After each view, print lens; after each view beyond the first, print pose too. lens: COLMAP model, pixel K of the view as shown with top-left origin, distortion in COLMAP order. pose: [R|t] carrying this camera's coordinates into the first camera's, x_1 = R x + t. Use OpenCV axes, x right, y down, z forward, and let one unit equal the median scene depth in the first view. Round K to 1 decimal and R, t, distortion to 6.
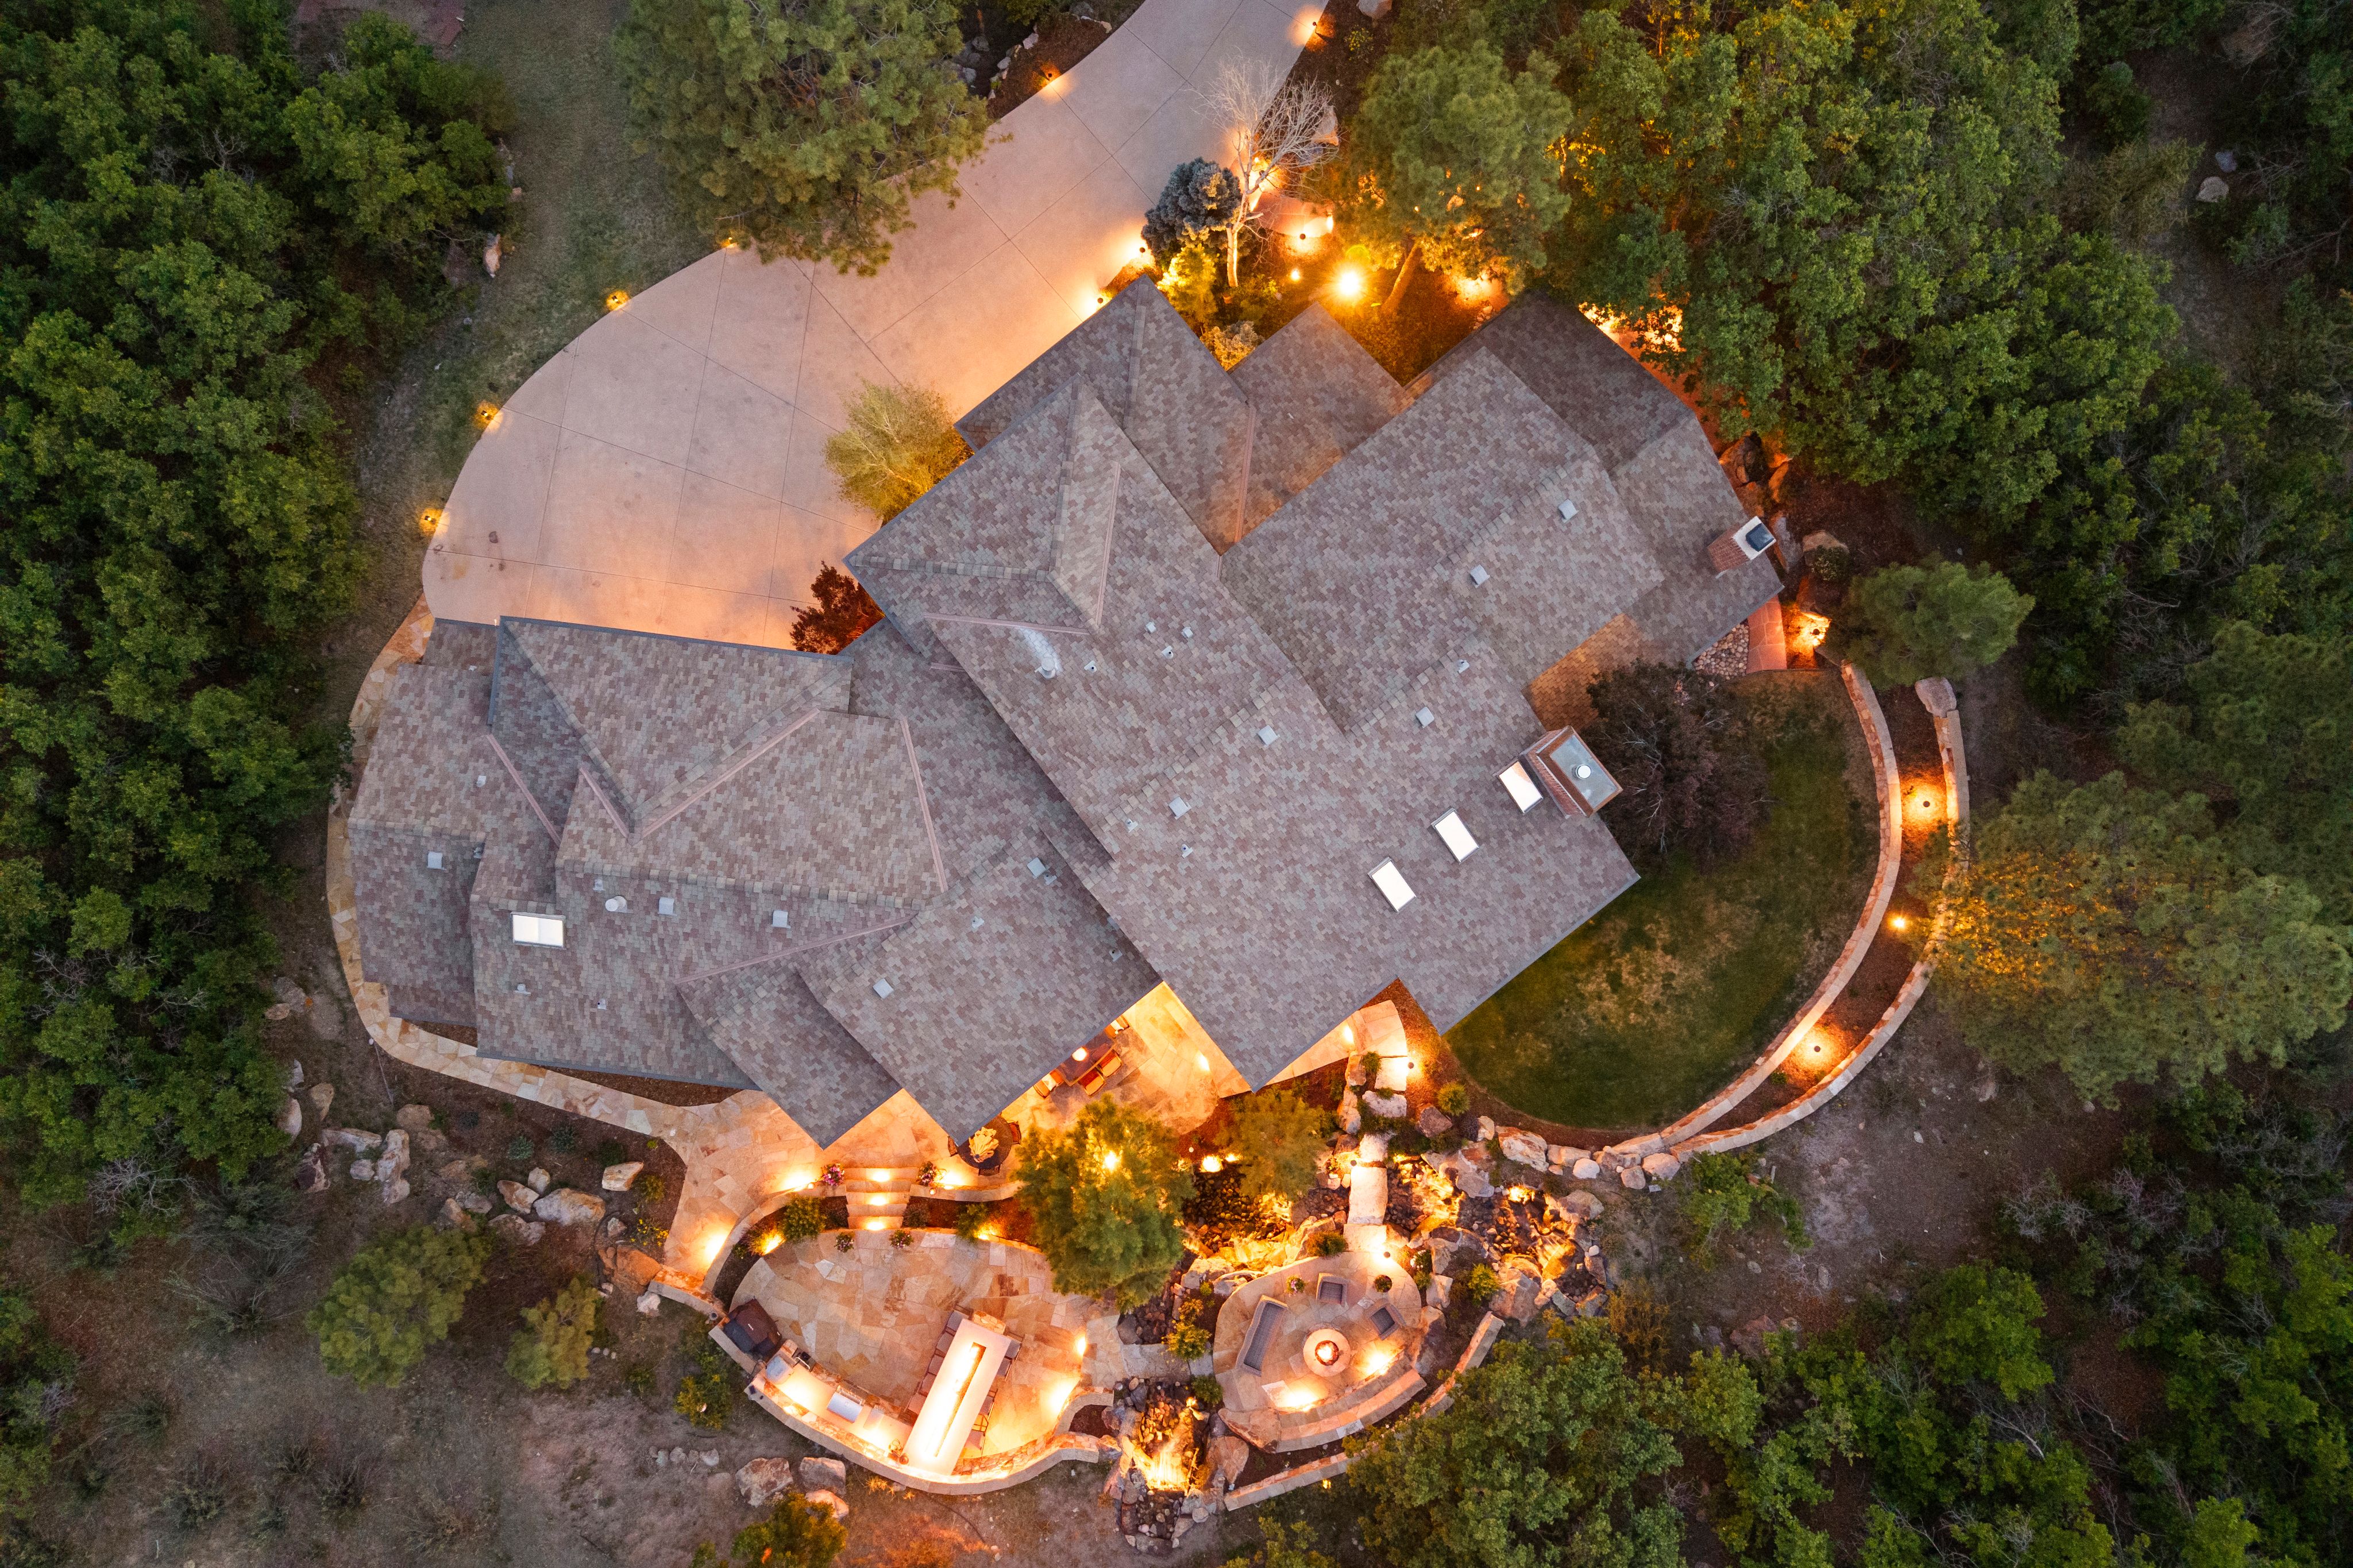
lens RADIAL K [[1623.9, 0, 1202.3], [0, 1623.9, 718.6], [0, 0, 1]] dist [0.136978, -0.170262]
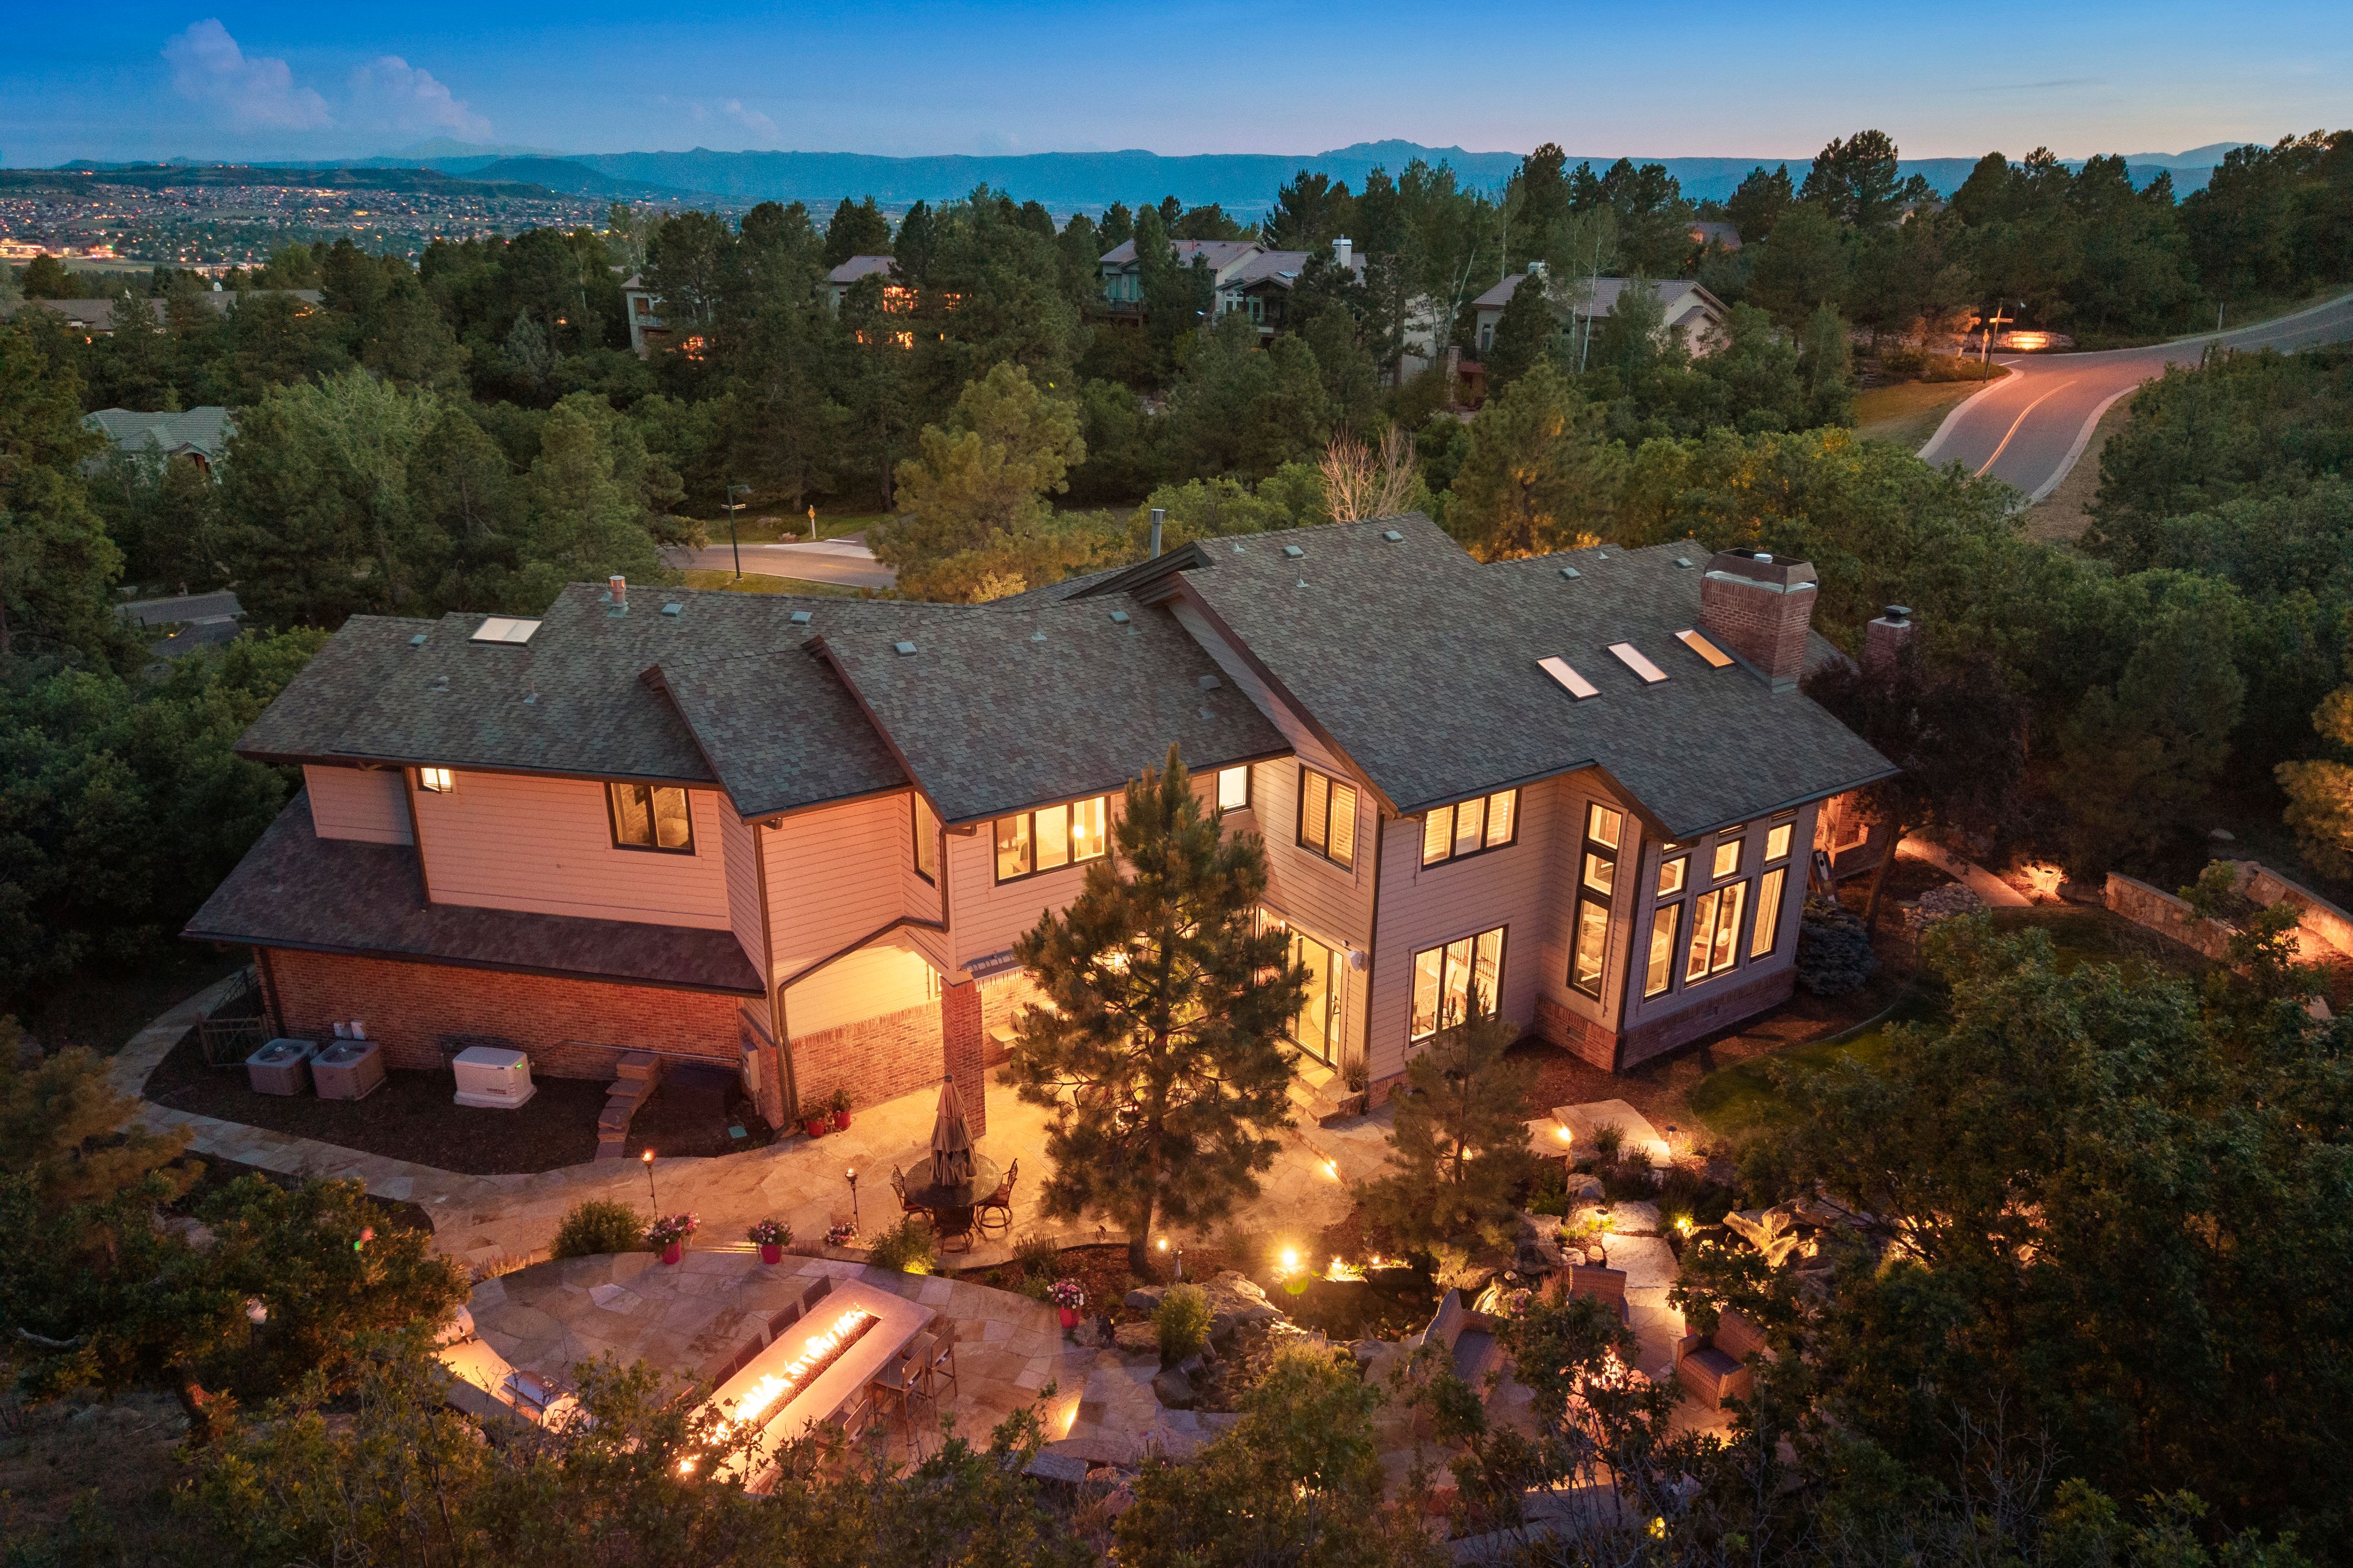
lens RADIAL K [[1575.8, 0, 1168.2], [0, 1575.8, 777.8], [0, 0, 1]] dist [0.008073, -0.008942]
pose [[0.996688, 0.002855, -0.081276, -0.010397], [-0.077438, 0.338617, -0.937732, 0.751529], [0.024844, 0.940920, 0.337717, 0.698899]]
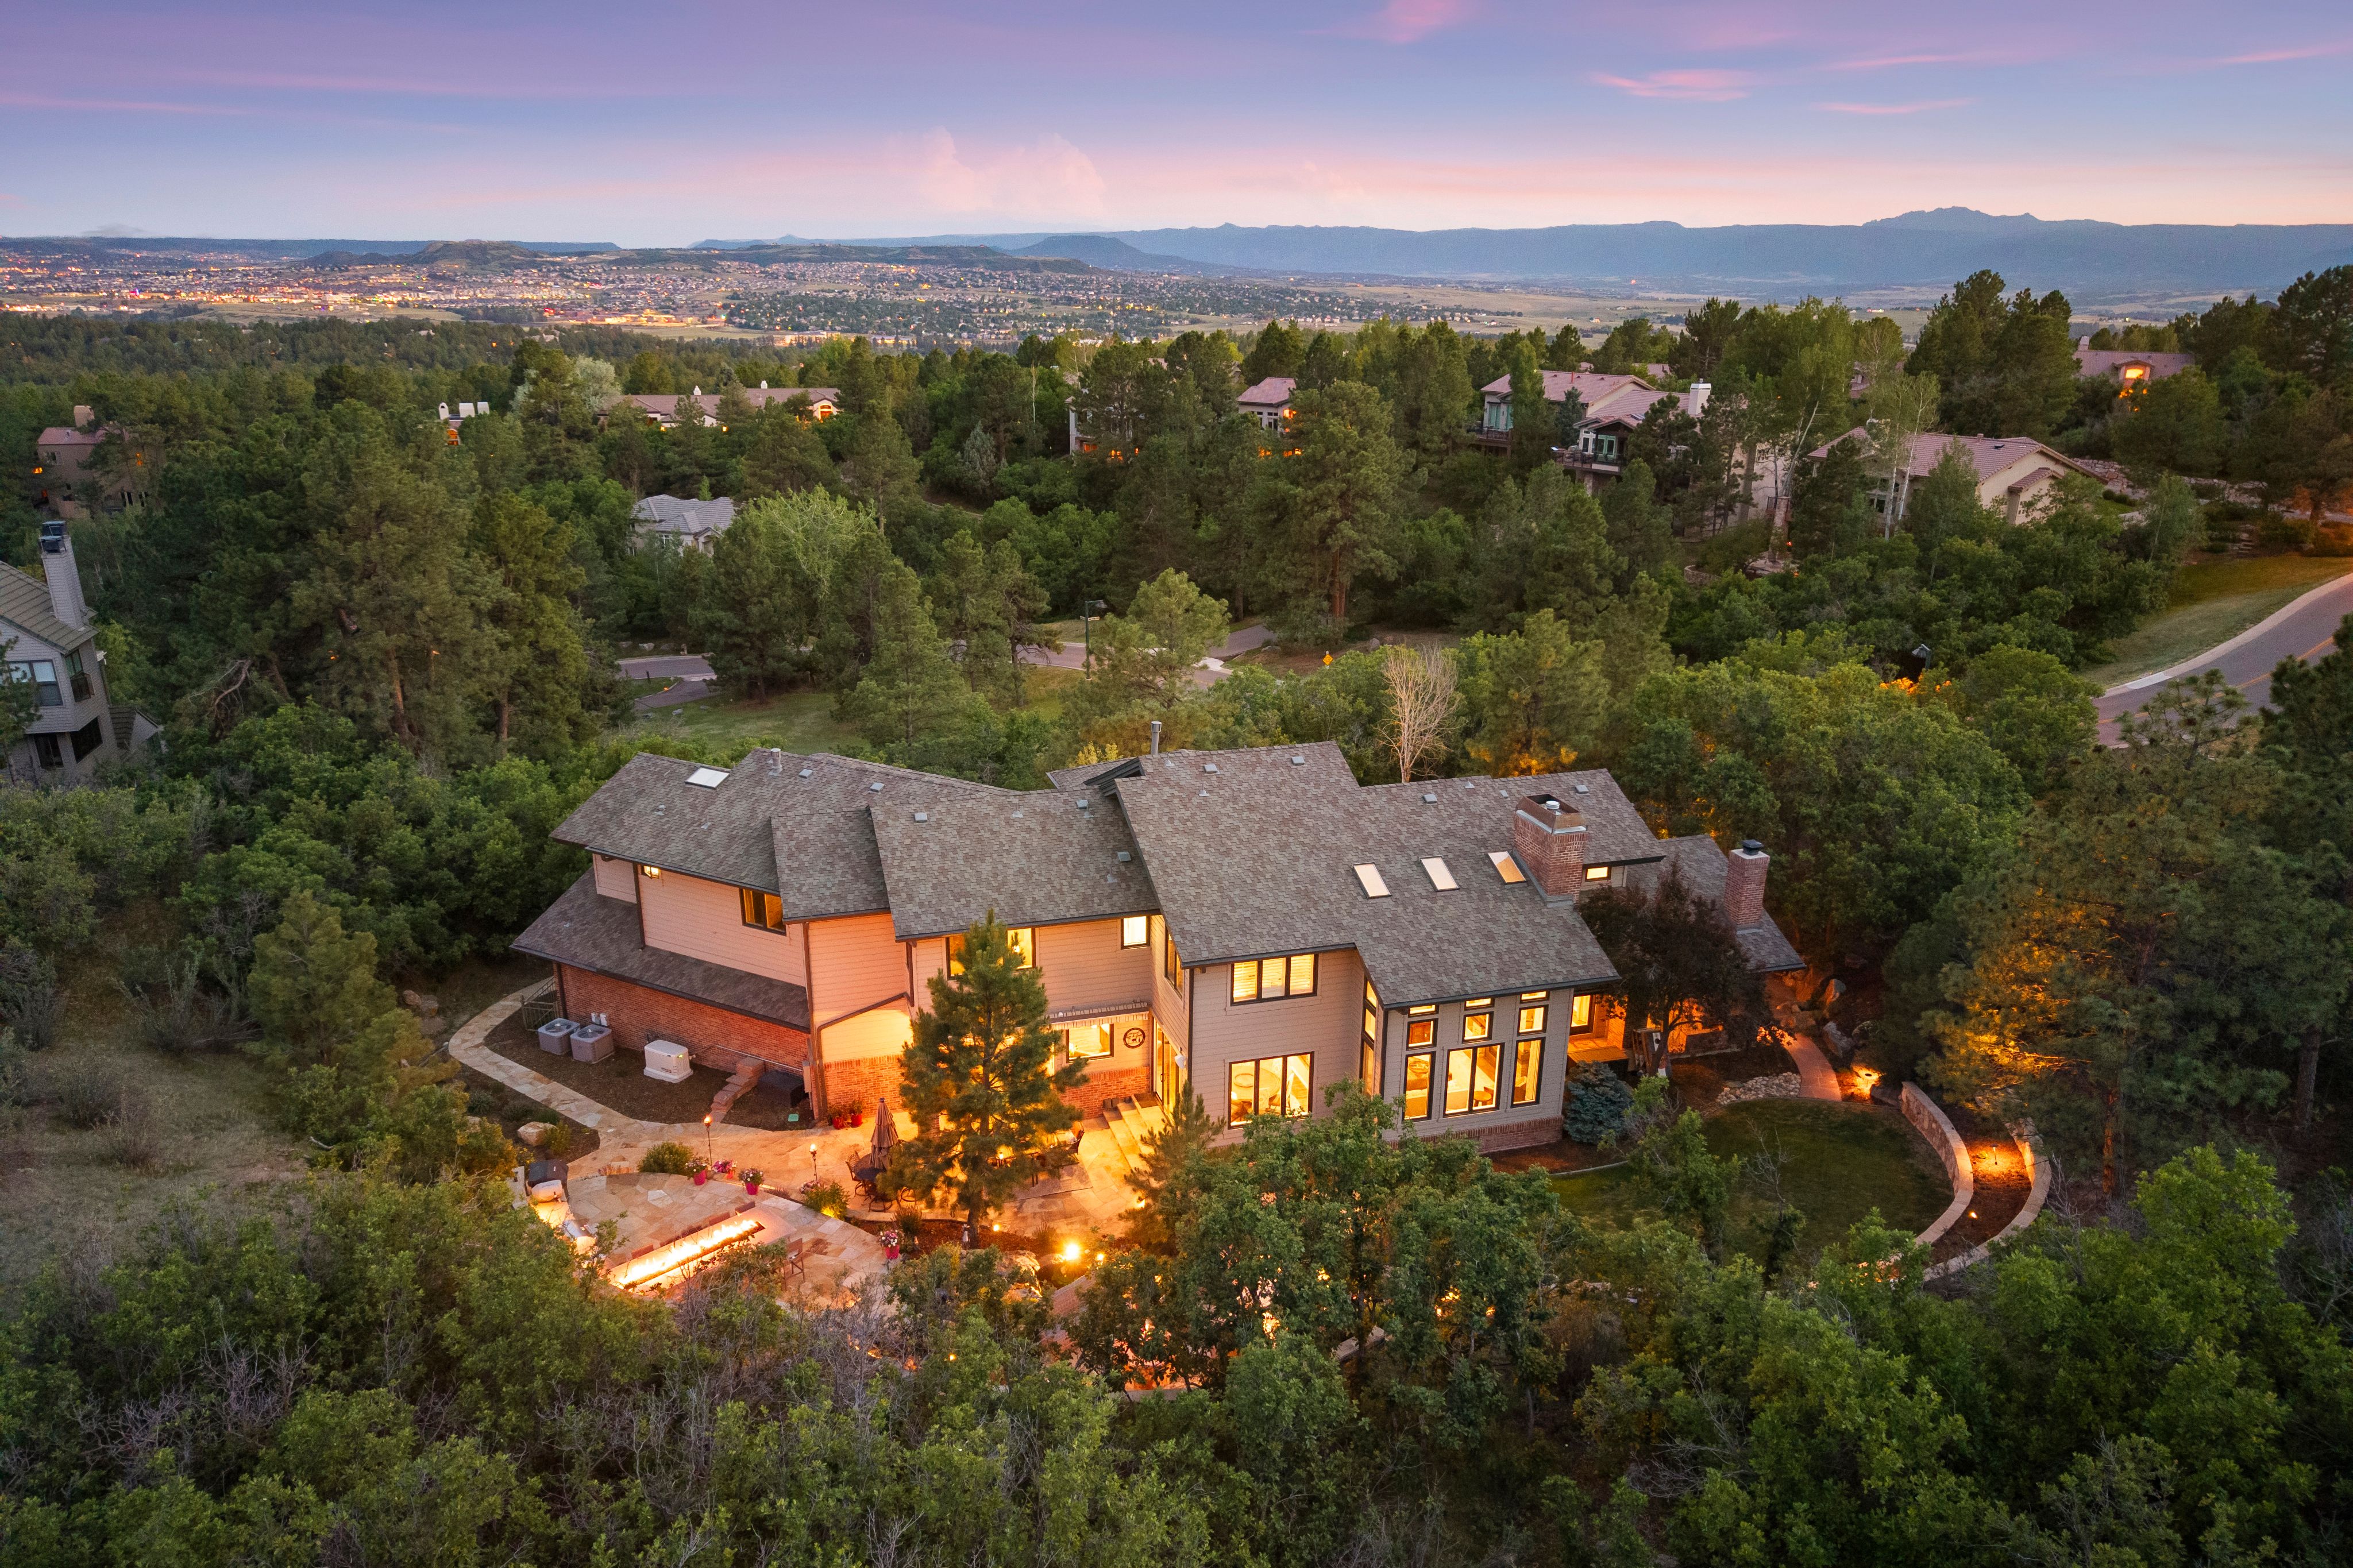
lens RADIAL K [[1575.8, 0, 1168.2], [0, 1575.8, 777.8], [0, 0, 1]] dist [0.008073, -0.008942]
pose [[0.928886, 0.087216, -0.359949, 0.318749], [-0.369682, 0.277328, -0.886806, 0.943577], [0.022480, 0.956808, 0.289849, 0.561251]]
